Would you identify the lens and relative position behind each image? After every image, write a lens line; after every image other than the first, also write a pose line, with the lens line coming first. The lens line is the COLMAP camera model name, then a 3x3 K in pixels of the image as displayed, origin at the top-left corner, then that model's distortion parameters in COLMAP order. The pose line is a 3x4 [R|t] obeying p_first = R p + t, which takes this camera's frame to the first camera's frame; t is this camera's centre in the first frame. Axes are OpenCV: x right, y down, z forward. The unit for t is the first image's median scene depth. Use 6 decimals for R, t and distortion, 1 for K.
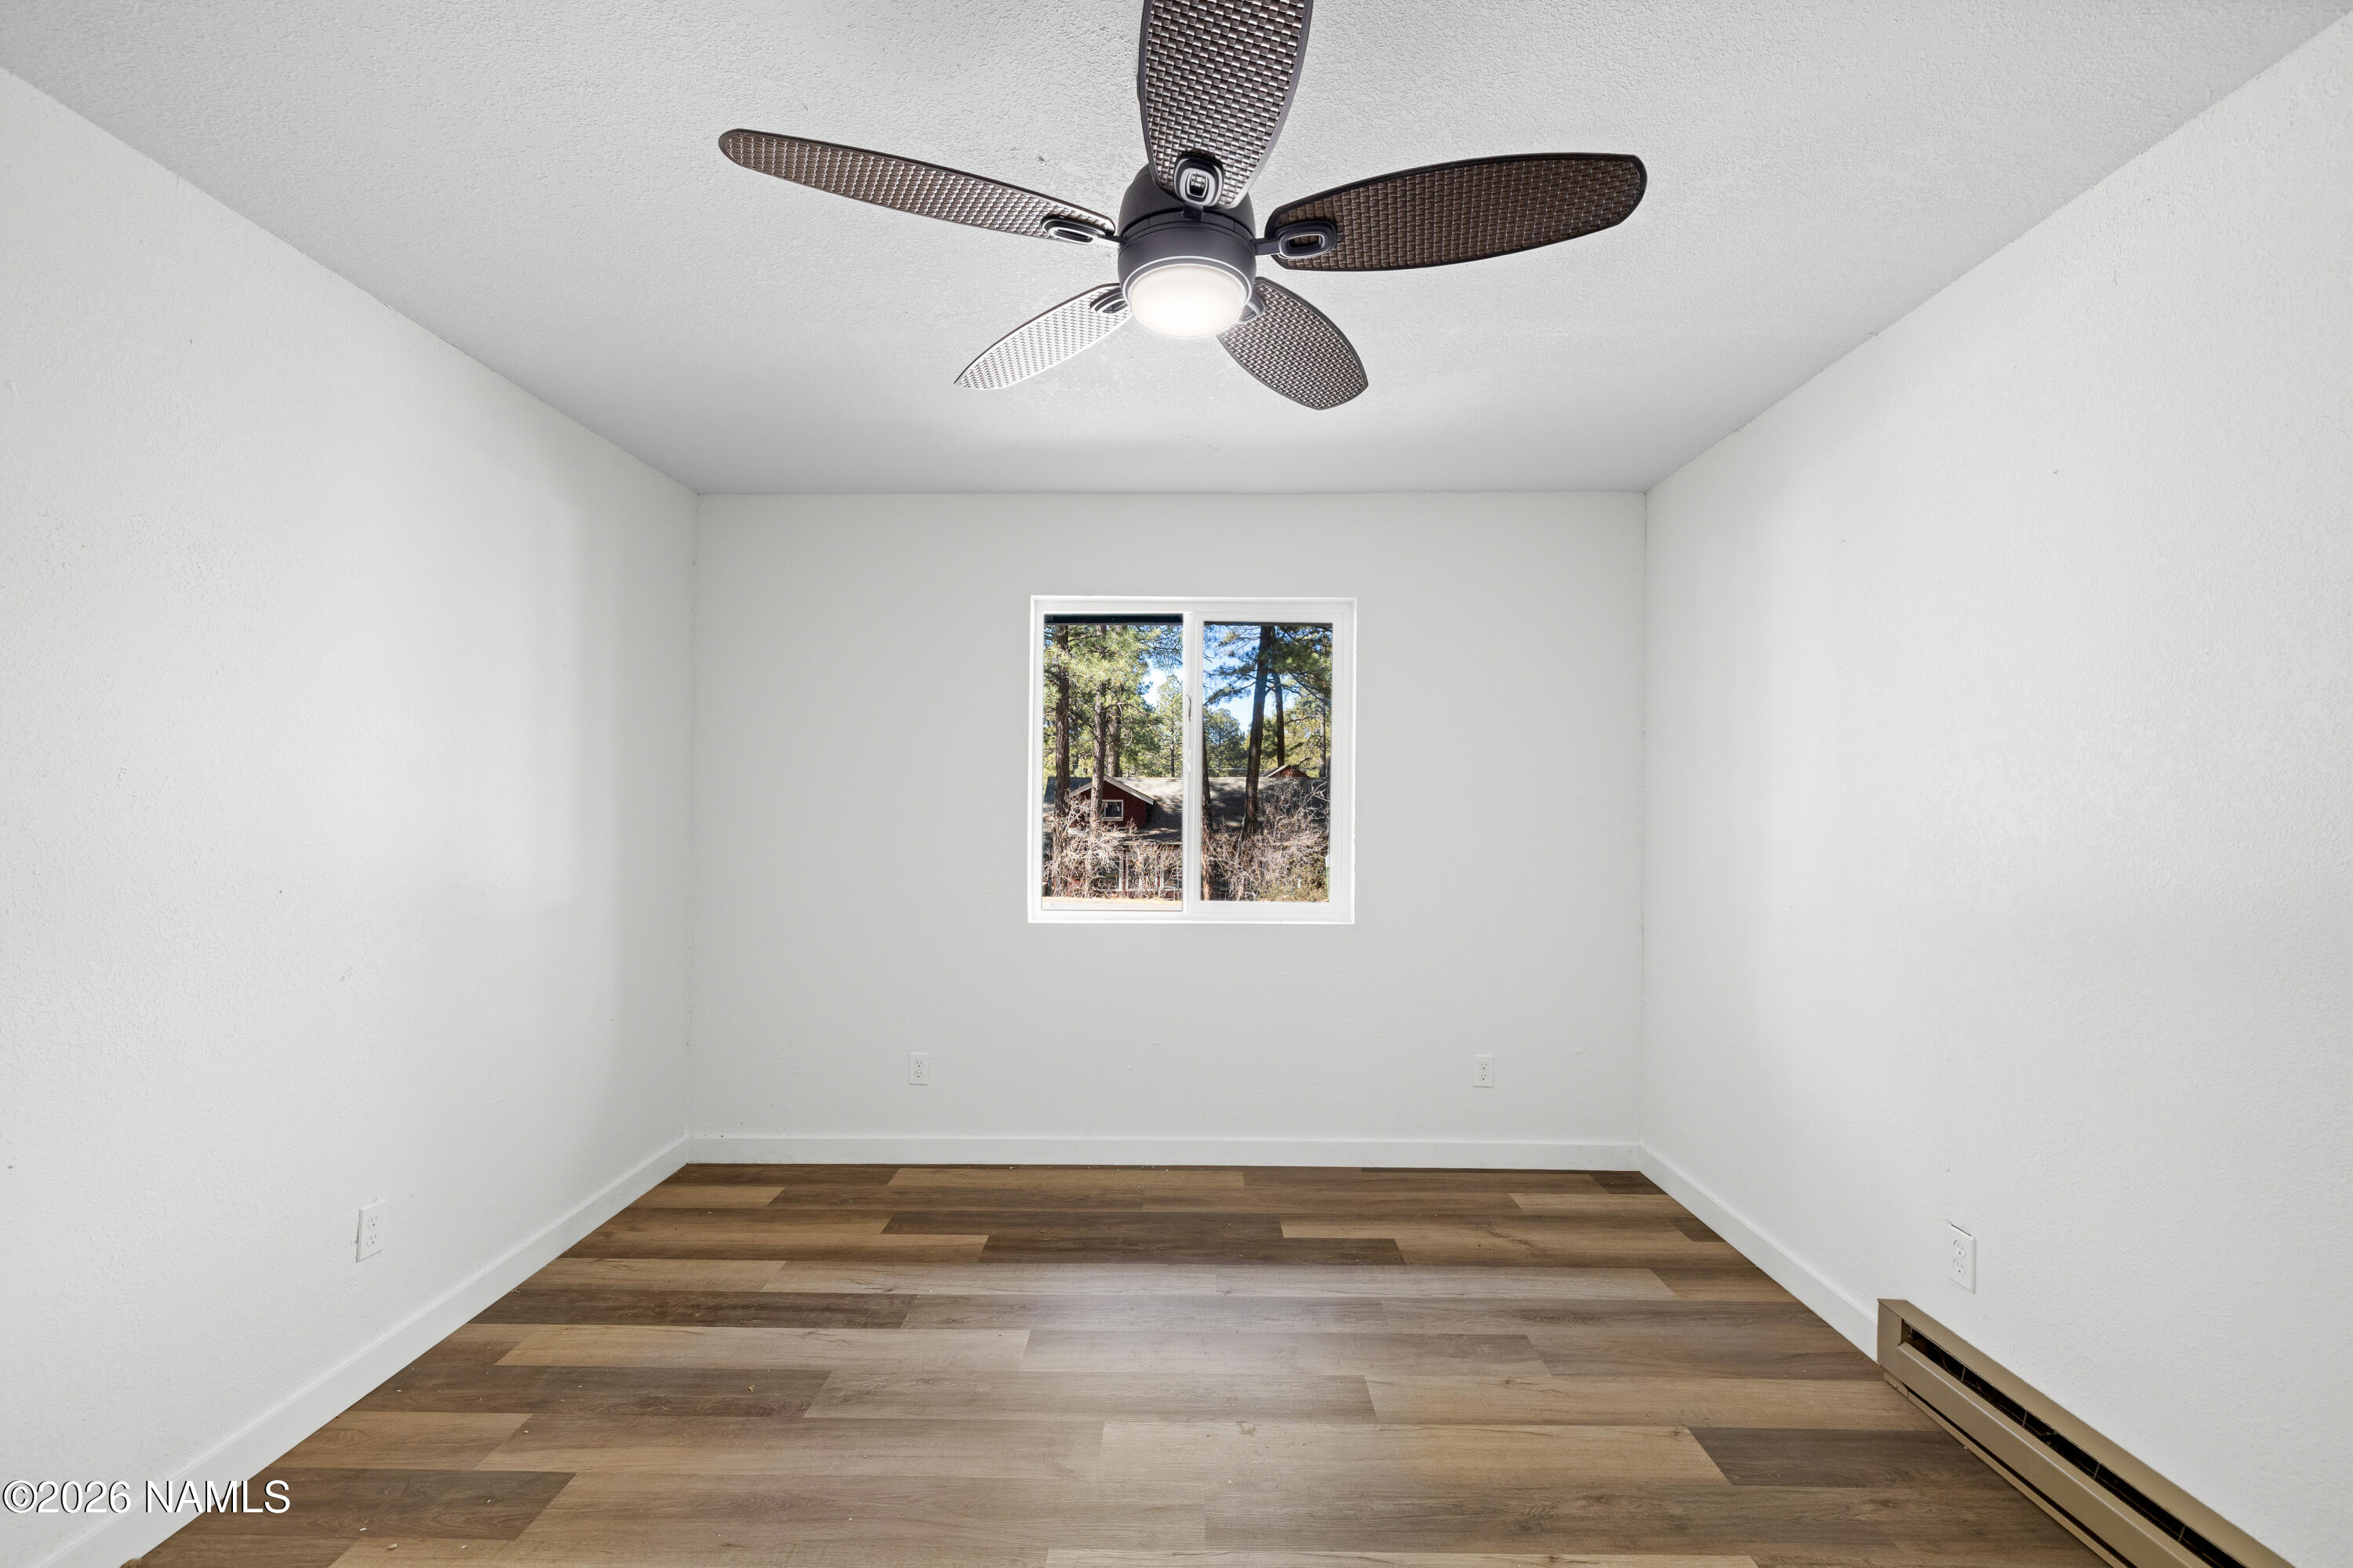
lens RADIAL K [[982.5, 0, 1176.3], [0, 982.5, 754.9], [0, 0, 1]] dist [0.000035, -0.000073]
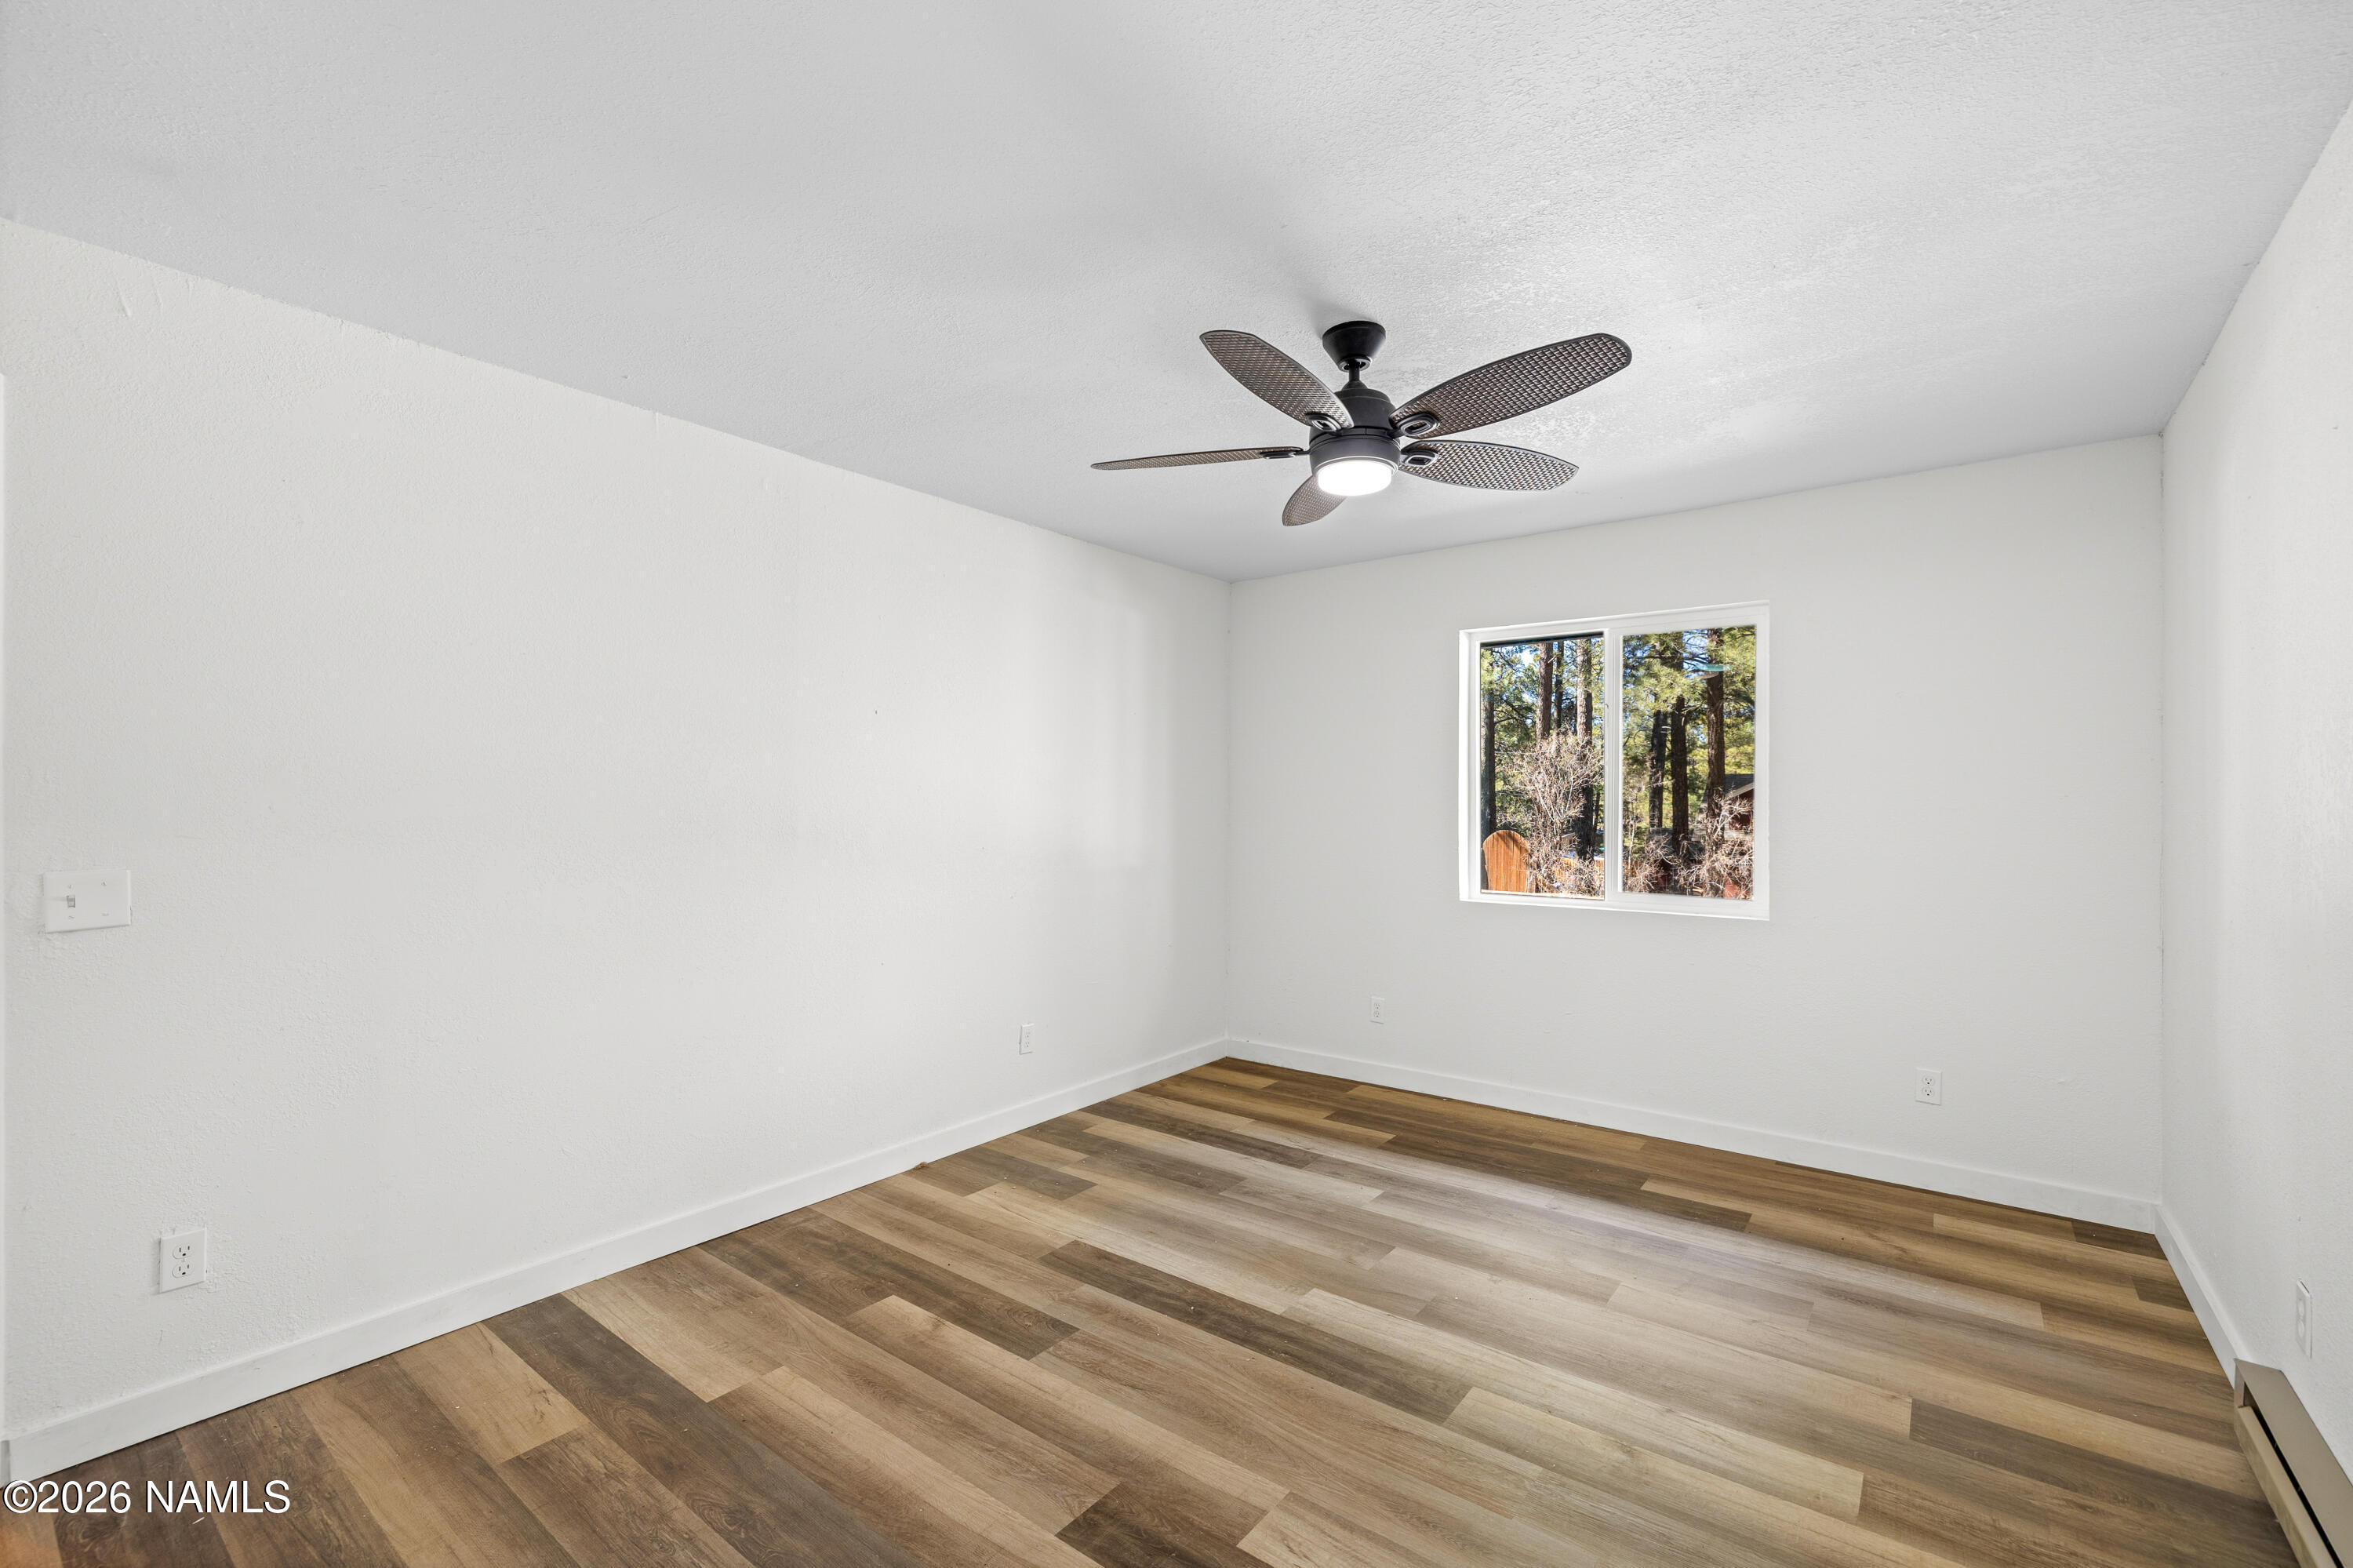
lens RADIAL K [[976.7, 0, 1199.1], [0, 976.7, 803.6], [0, 0, 1]] dist [-0.001217, -0.000060]
pose [[0.810650, -0.000420, -0.585531, 0.355680], [0.029547, 0.998755, 0.040191, -0.006090], [0.584785, -0.049881, 0.809653, -0.172018]]
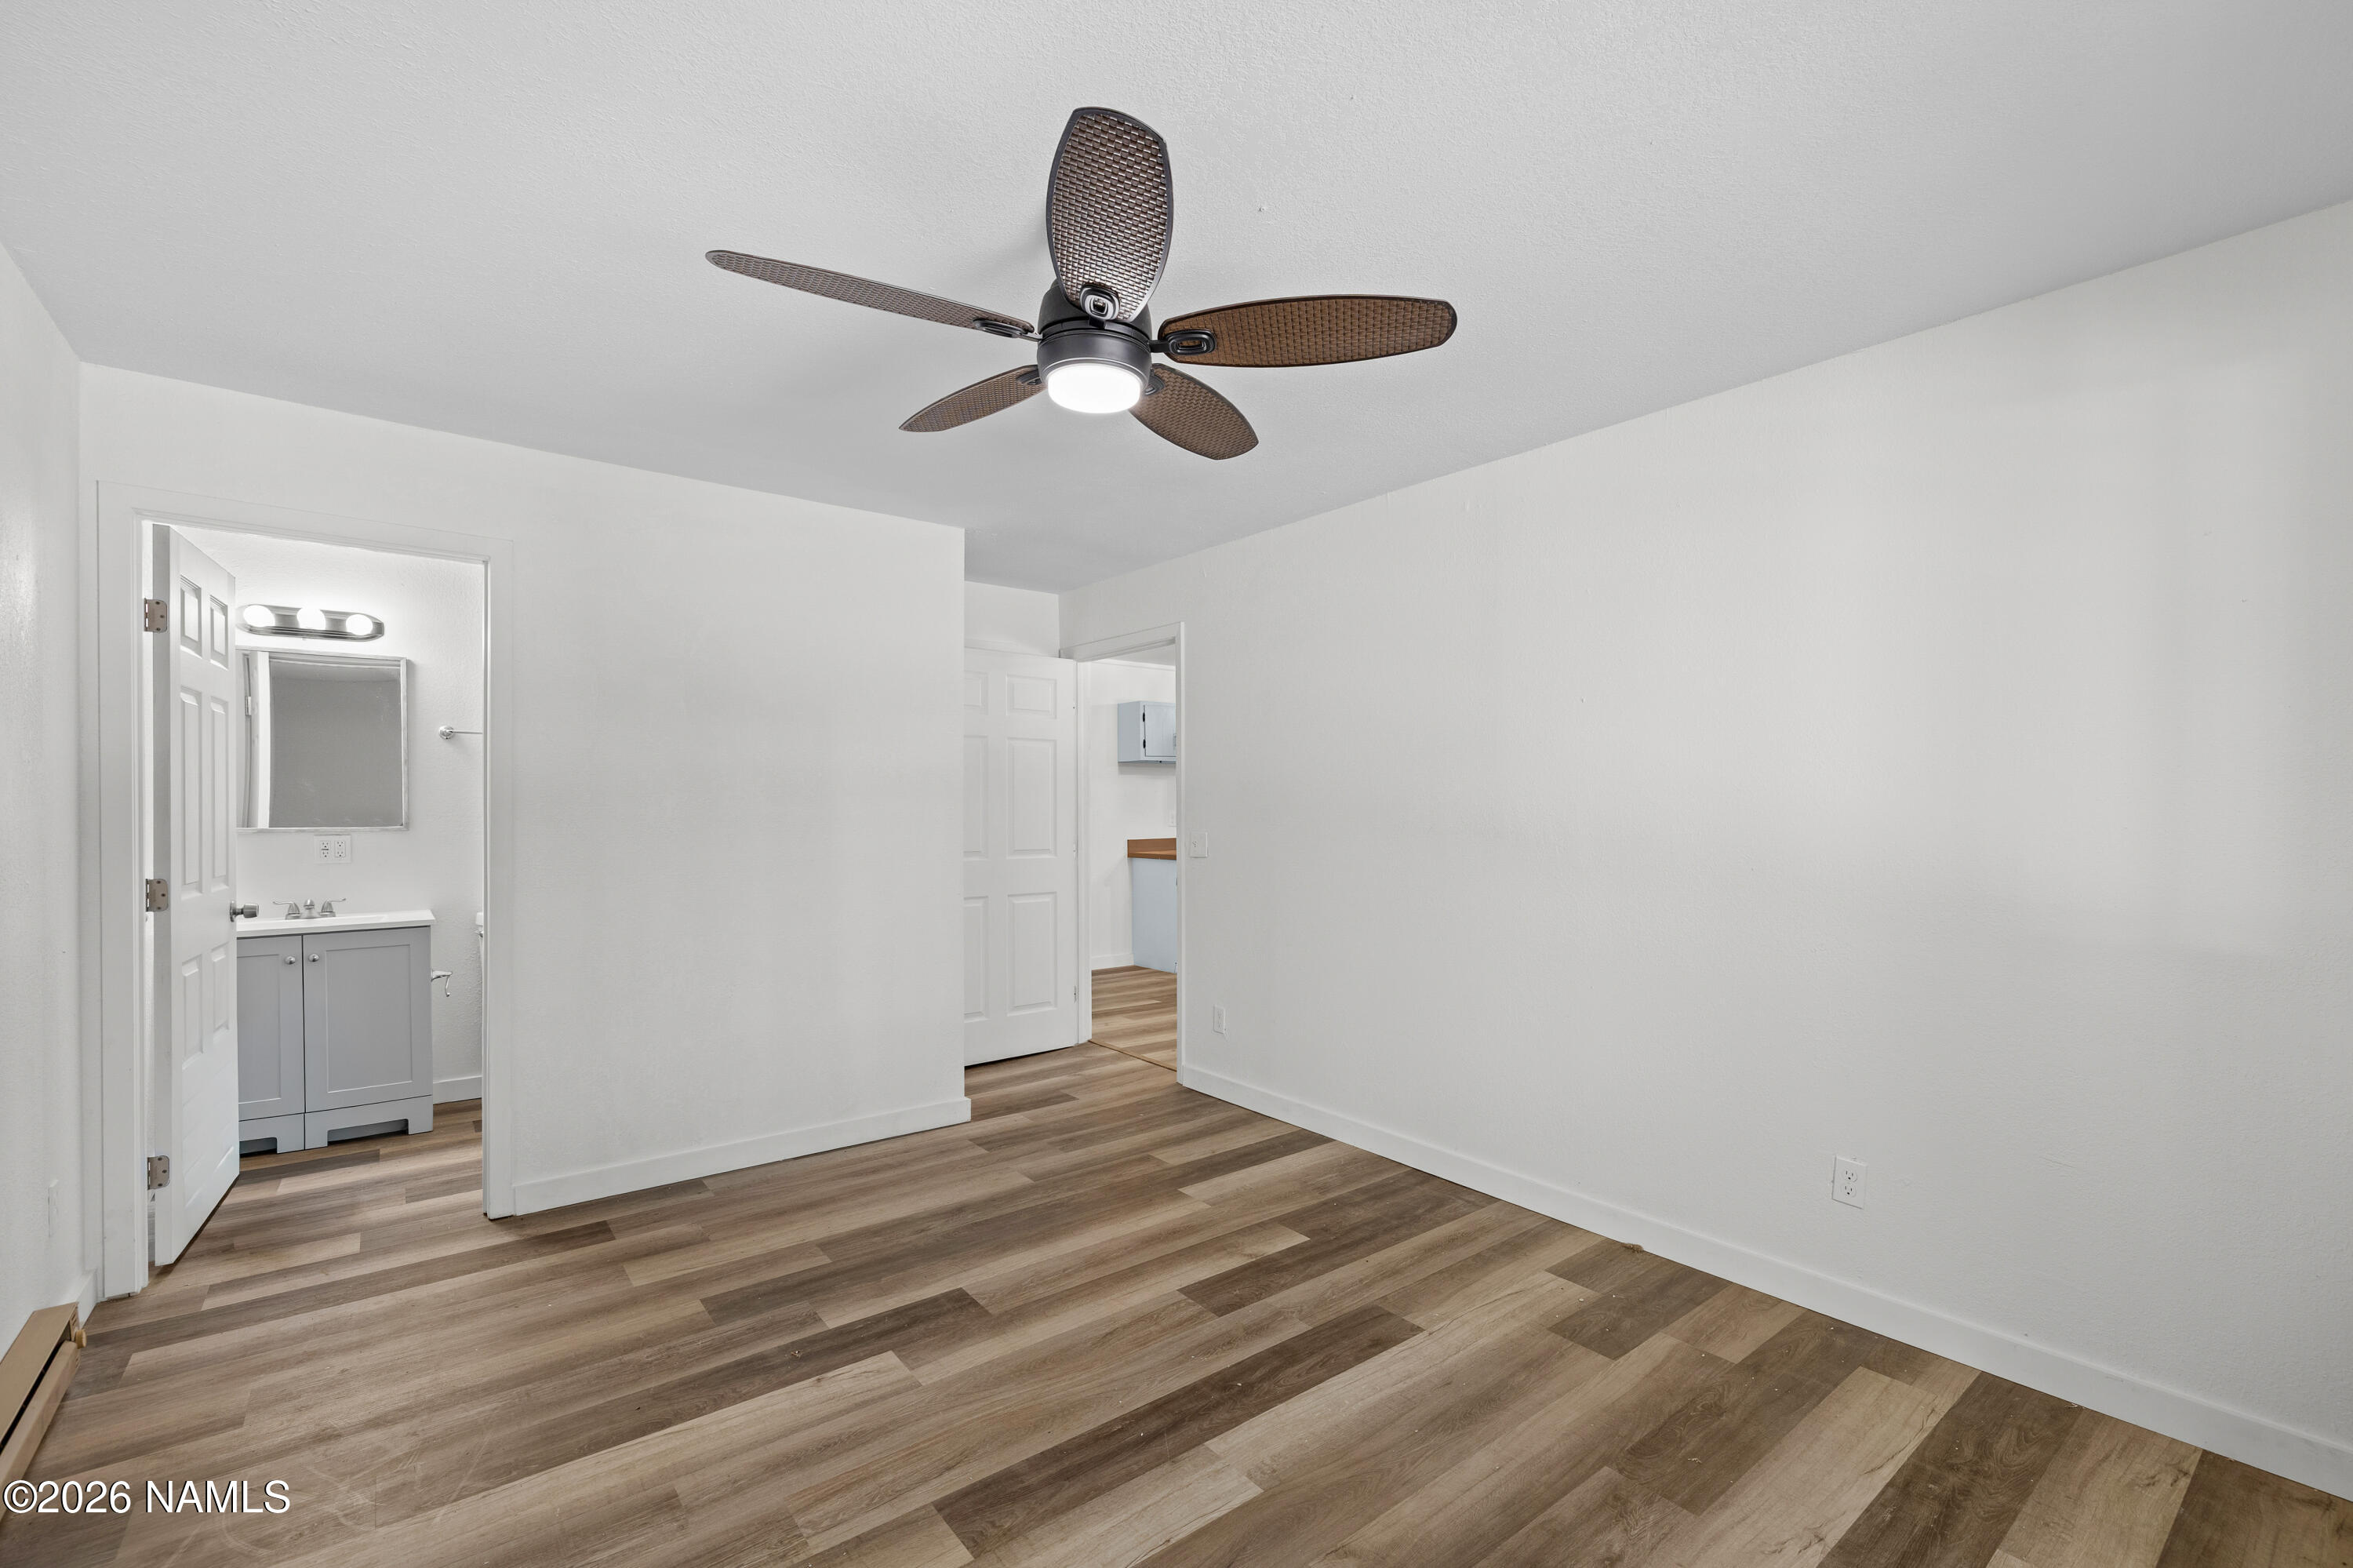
lens RADIAL K [[1032.4, 0, 1198.9], [0, 1032.4, 790.0], [0, 0, 1]] dist [0.002609, 0.000437]
pose [[-0.765296, -0.009802, -0.643604, 0.383278], [0.028327, 0.998402, -0.048888, 0.054472], [0.643055, -0.055645, -0.763796, 1.080560]]
